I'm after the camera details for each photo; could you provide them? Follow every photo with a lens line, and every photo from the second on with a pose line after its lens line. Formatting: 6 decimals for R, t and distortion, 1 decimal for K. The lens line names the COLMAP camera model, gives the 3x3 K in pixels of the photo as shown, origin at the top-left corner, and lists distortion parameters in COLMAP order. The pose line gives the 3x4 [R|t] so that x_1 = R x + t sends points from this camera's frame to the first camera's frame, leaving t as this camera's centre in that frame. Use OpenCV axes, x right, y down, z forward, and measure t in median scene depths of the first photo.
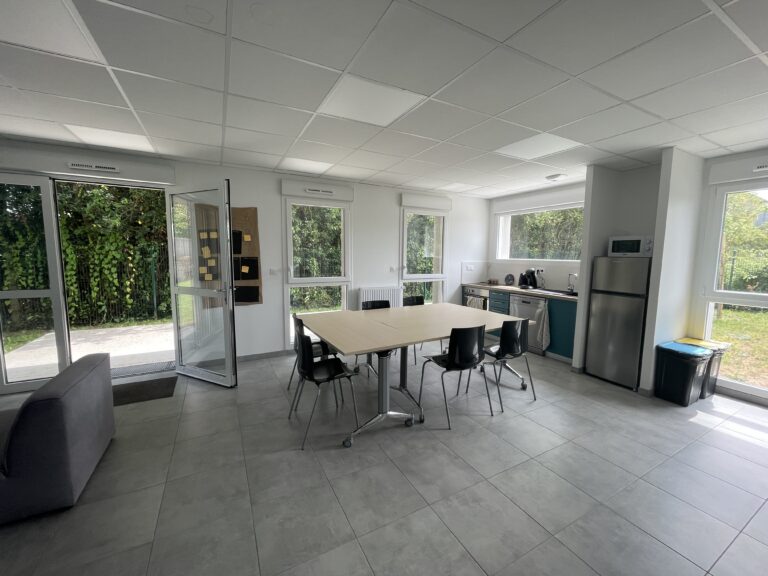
lens RADIAL K [[313.7, 0, 384.0], [0, 313.7, 288.0], [0, 0, 1]] dist [0.010195, -0.000012]
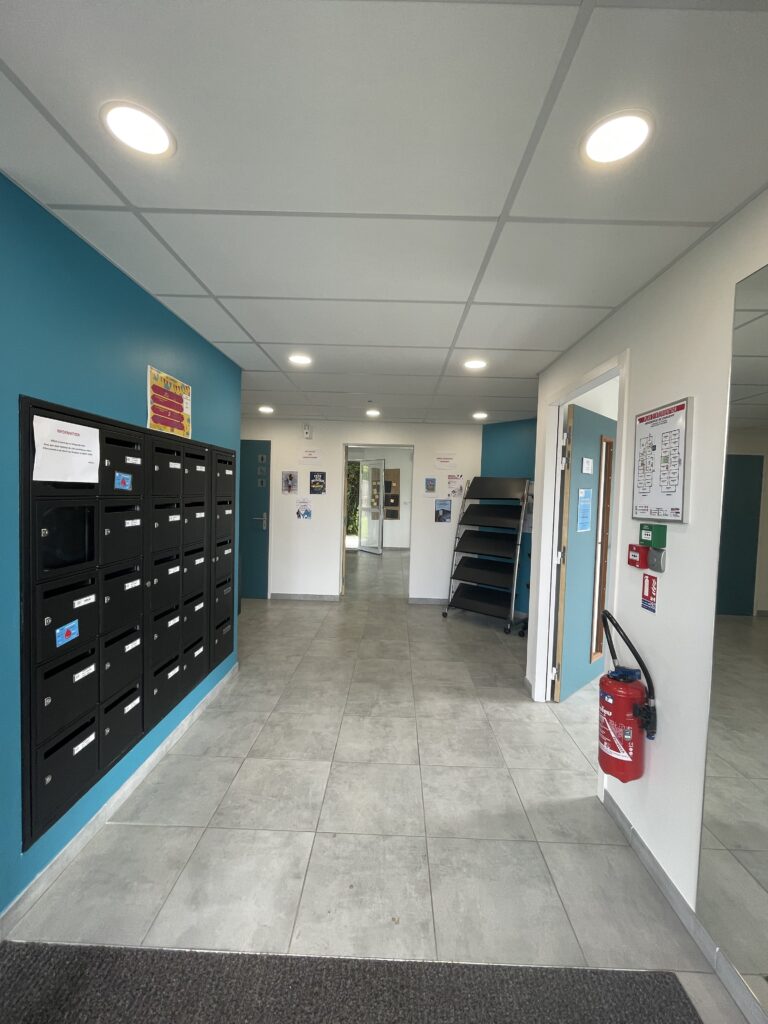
lens RADIAL K [[418.3, 0, 384.0], [0, 418.3, 512.0], [0, 0, 1]] dist [0.010195, -0.000012]
pose [[0.867182, 0.046572, -0.495809, 0.777772], [-0.080264, 0.995672, -0.046859, 0.130970], [0.491481, 0.080431, 0.867166, -1.215038]]
